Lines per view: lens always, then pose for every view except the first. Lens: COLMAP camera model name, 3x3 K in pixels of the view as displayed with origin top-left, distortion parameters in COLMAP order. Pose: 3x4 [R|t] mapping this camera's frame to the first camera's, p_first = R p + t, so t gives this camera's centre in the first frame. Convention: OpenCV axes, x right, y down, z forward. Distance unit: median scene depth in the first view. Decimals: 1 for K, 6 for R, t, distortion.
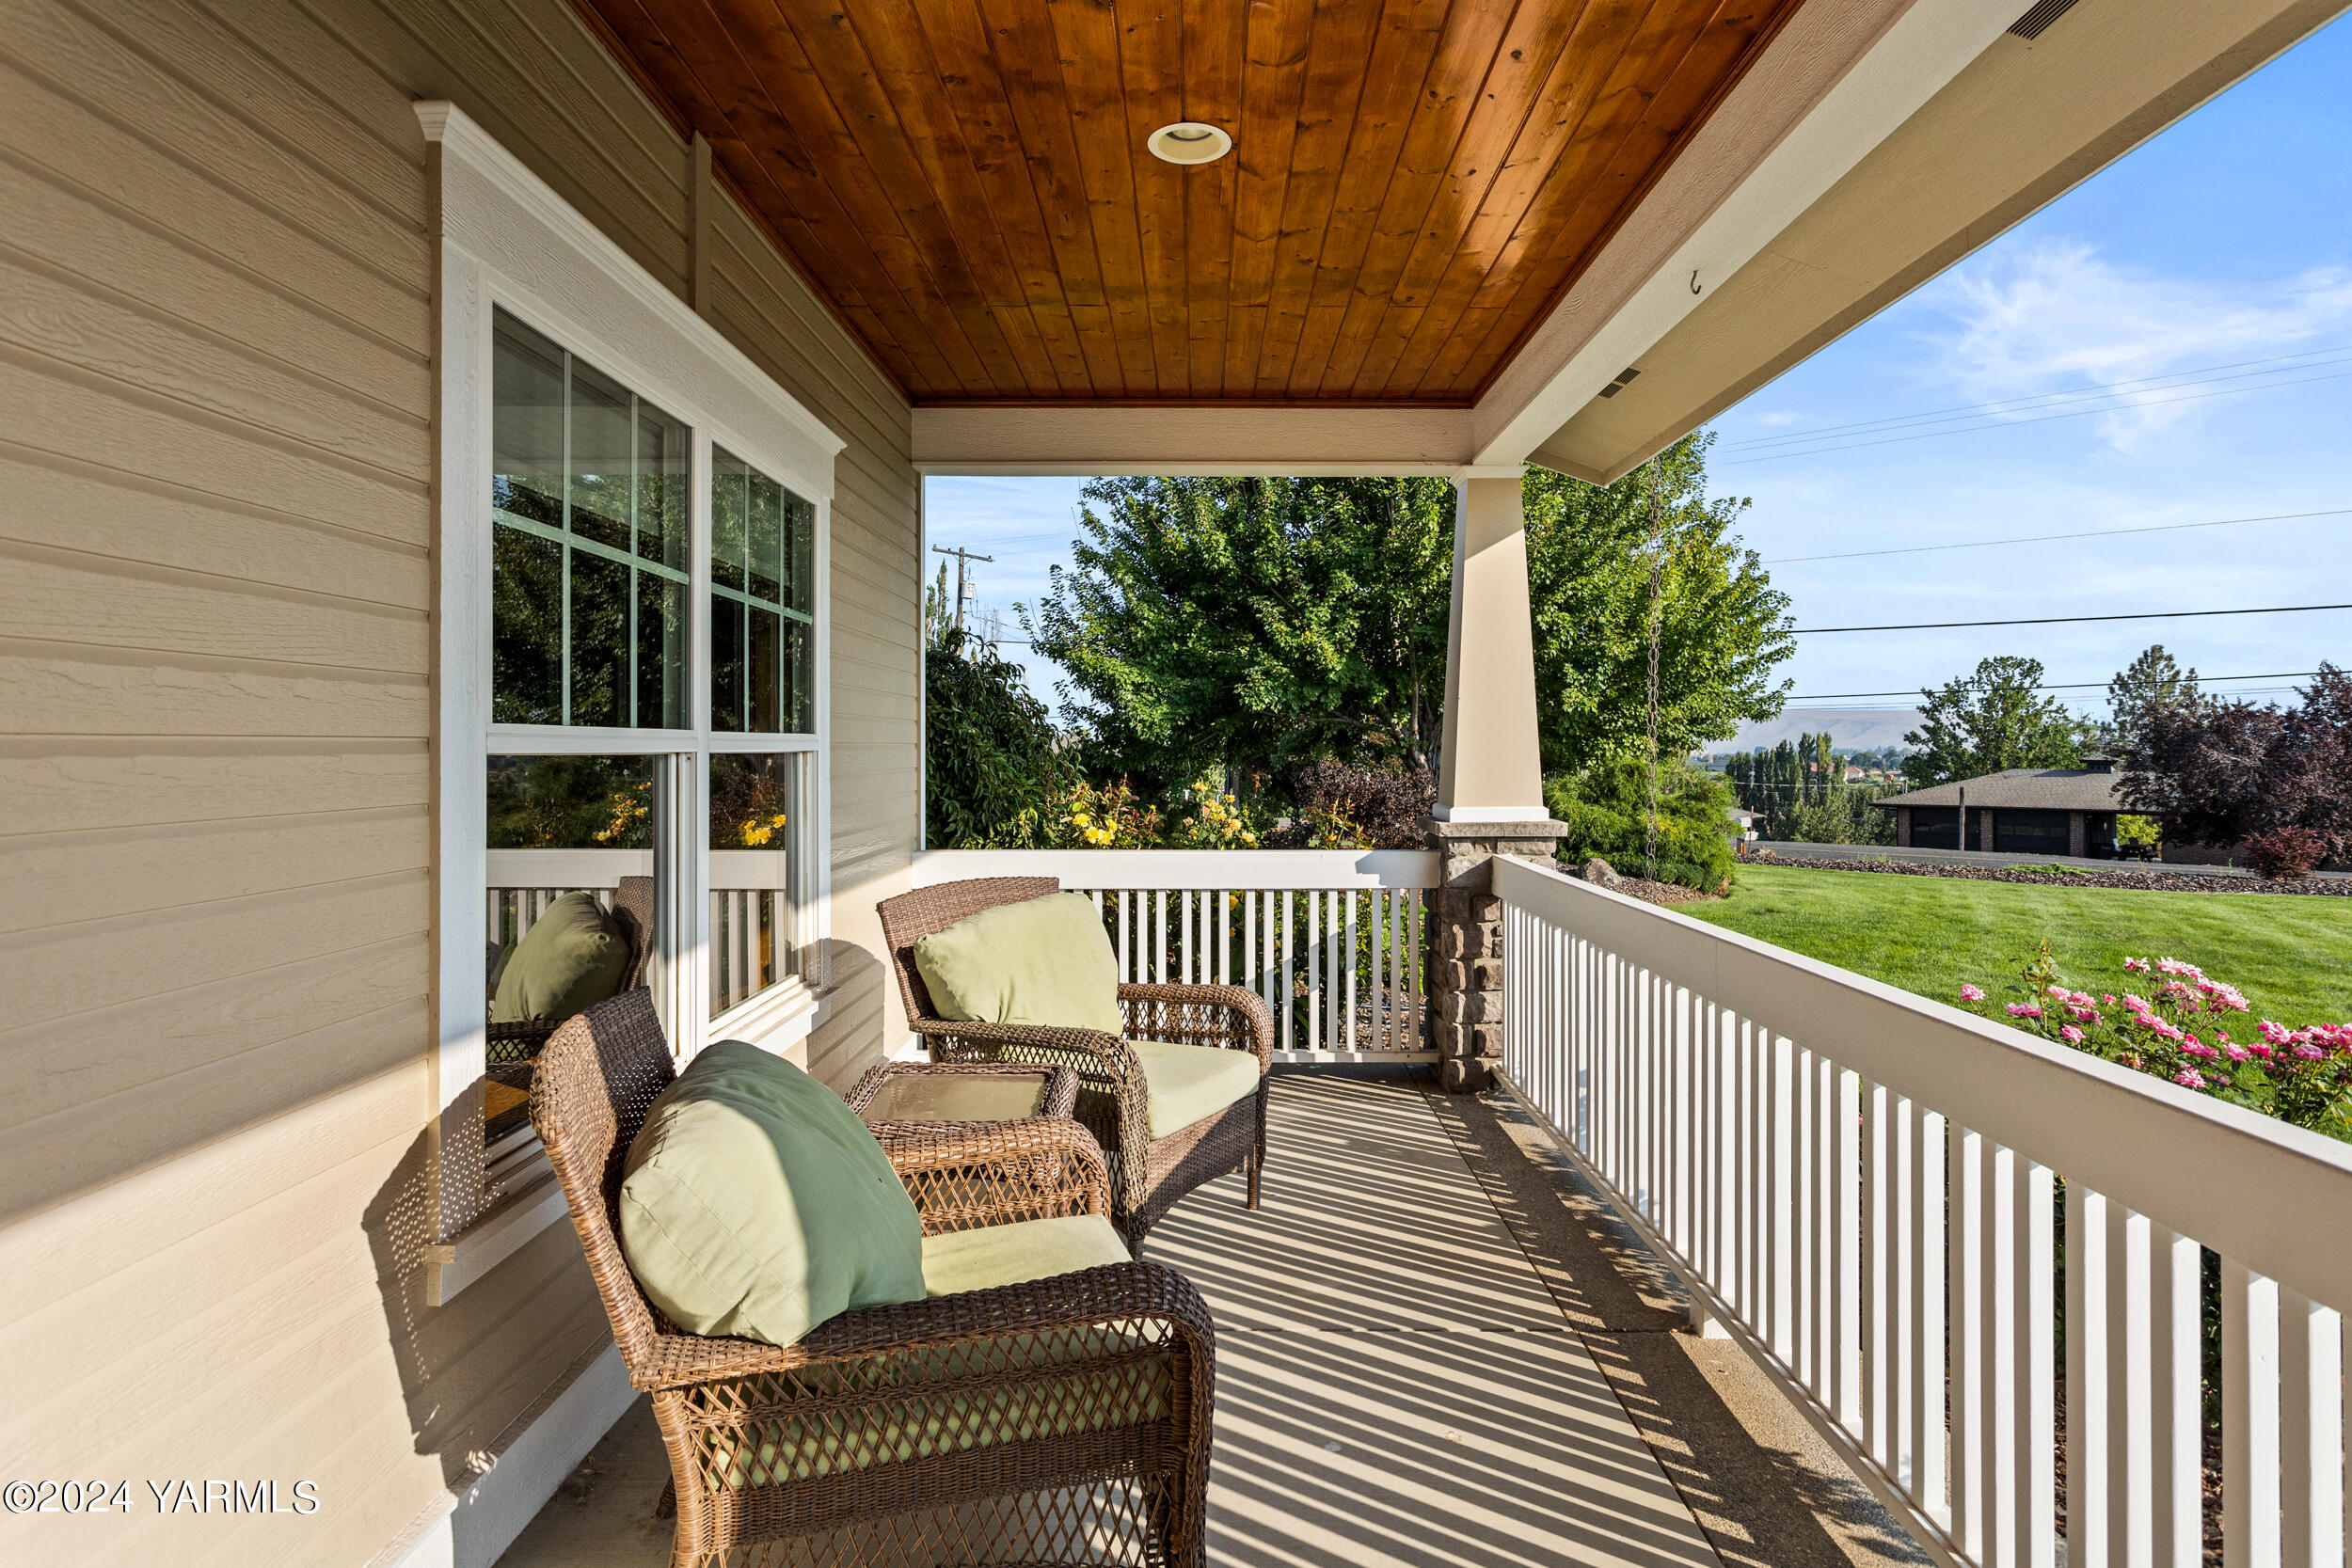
lens RADIAL K [[1293.2, 0, 1174.3], [0, 1293.2, 748.7], [0, 0, 1]] dist [0.004824, 0.001556]
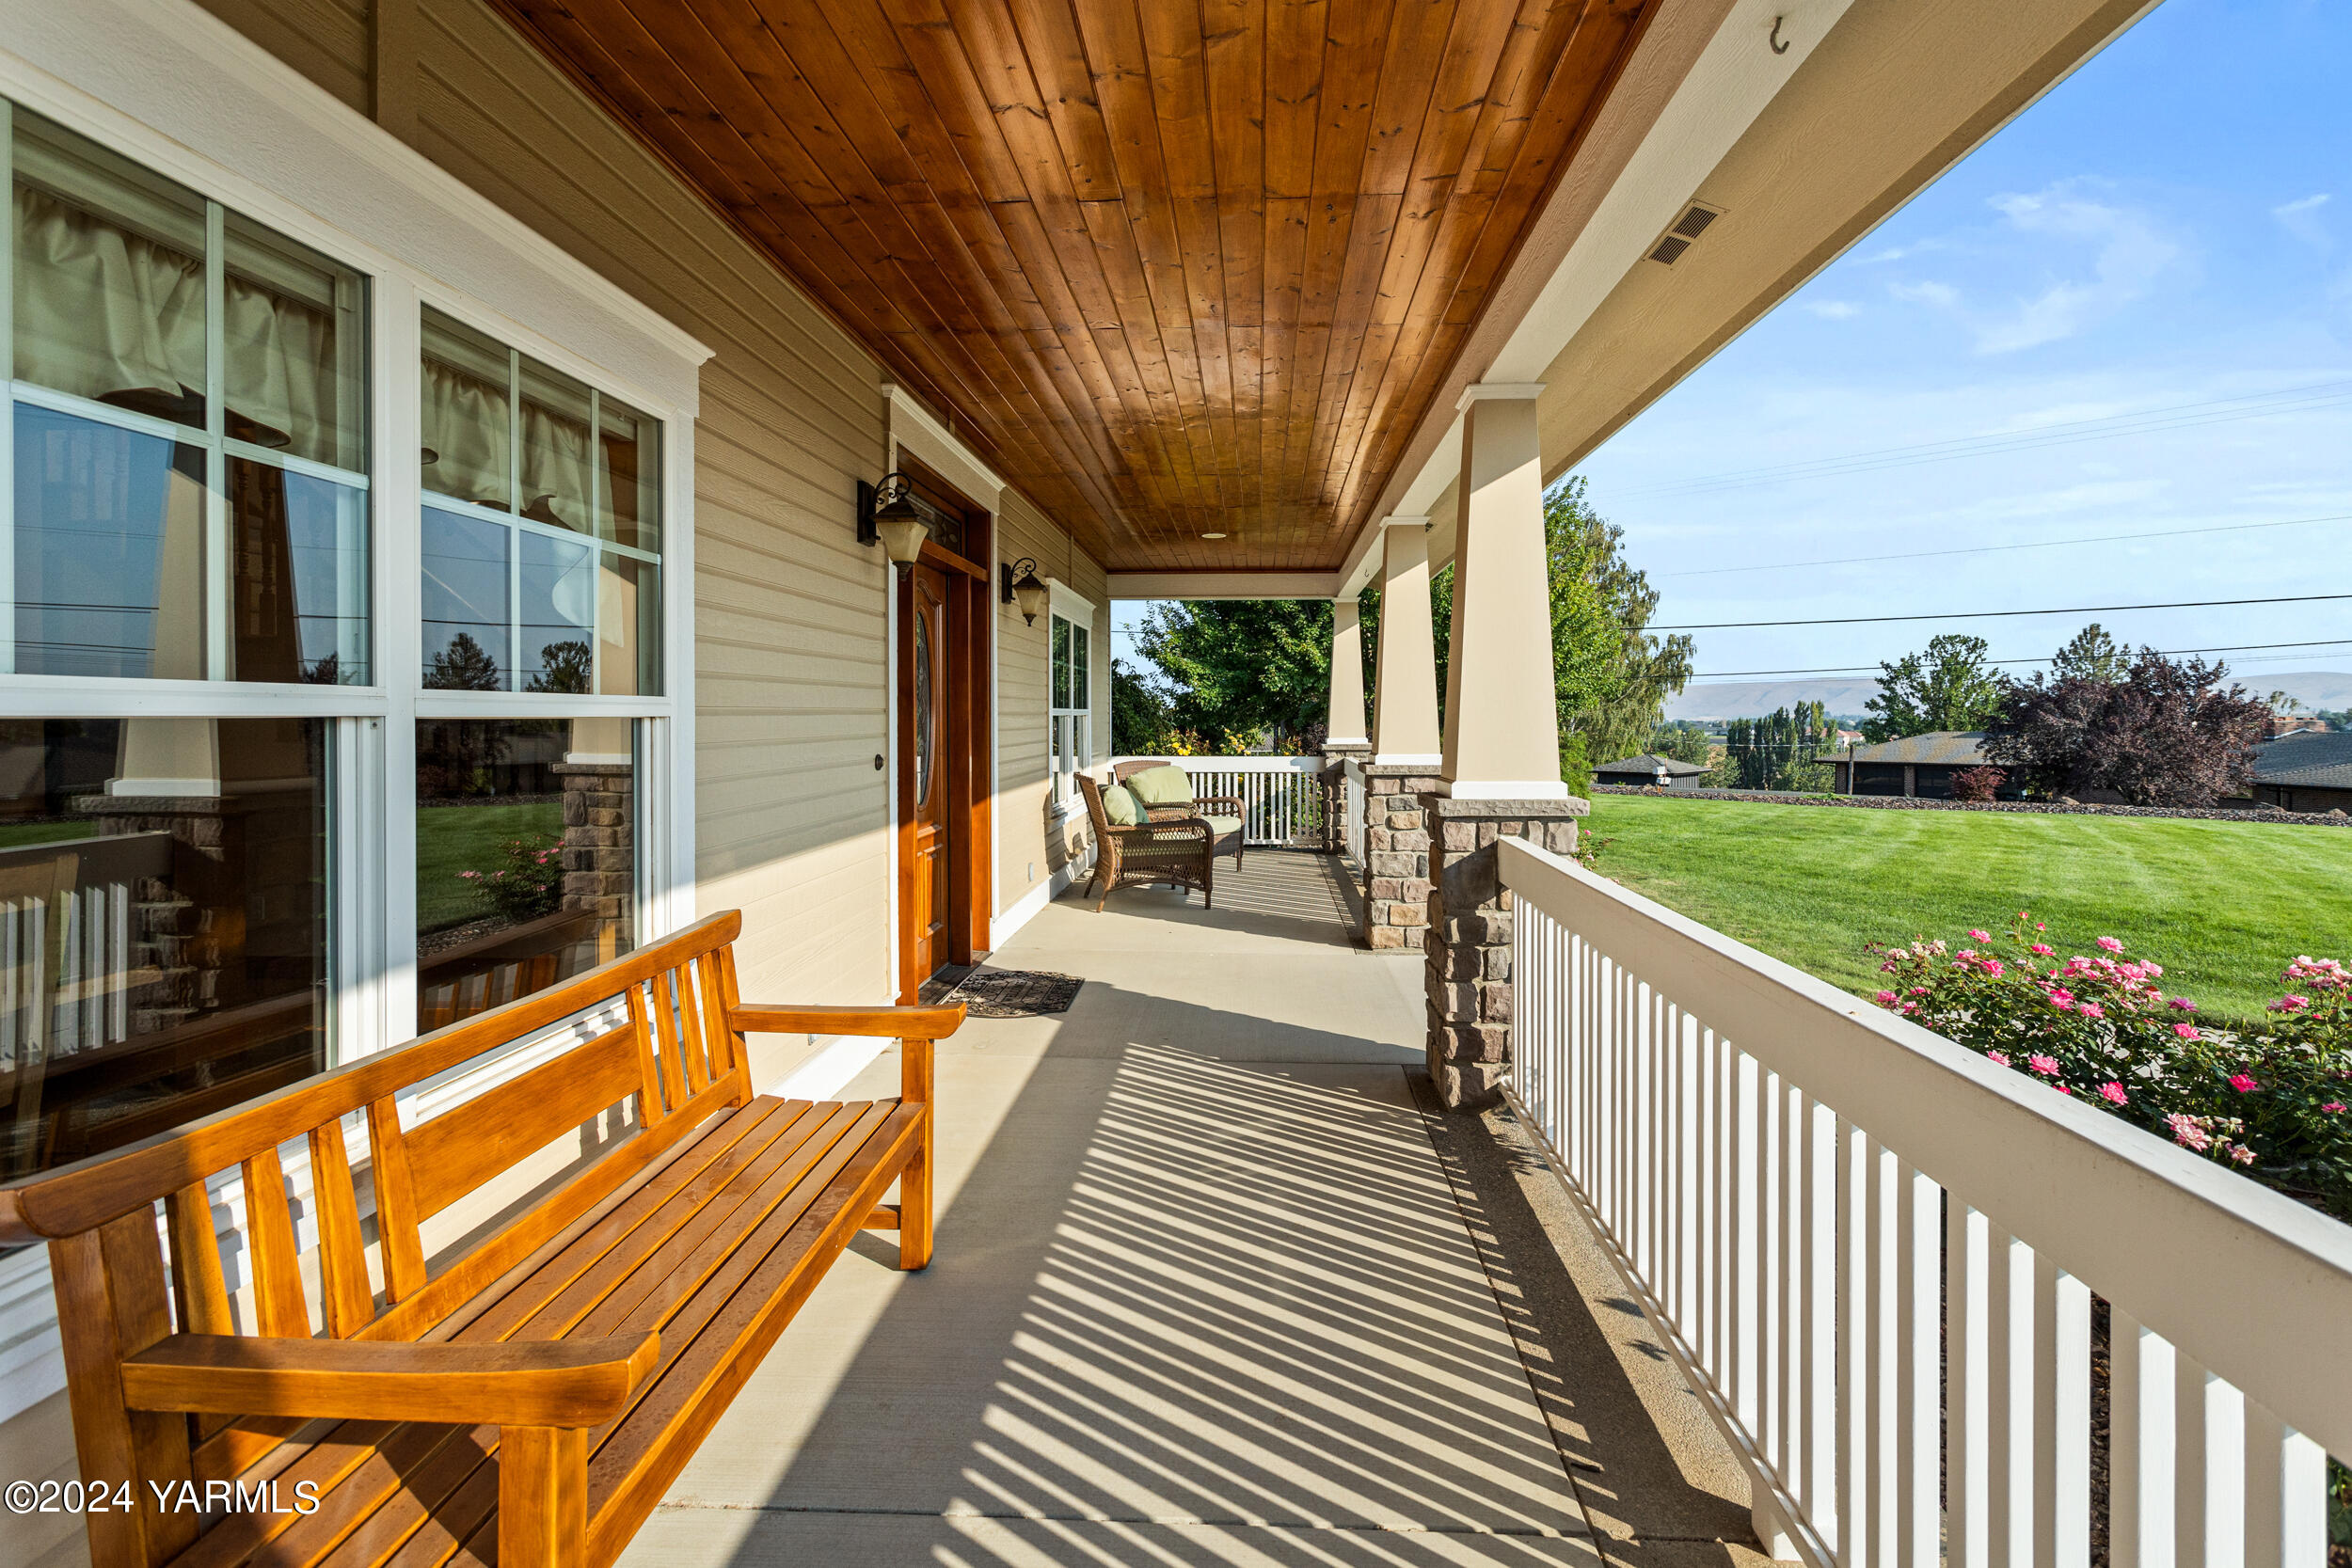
lens RADIAL K [[1132.5, 0, 1159.6], [0, 1132.5, 767.5], [0, 0, 1]] dist [0.001932, -0.000937]
pose [[0.997781, 0.002340, -0.066547, 0.013169], [0.000727, 0.998940, 0.046024, 0.000637], [0.066584, -0.045970, 0.996721, -0.391544]]
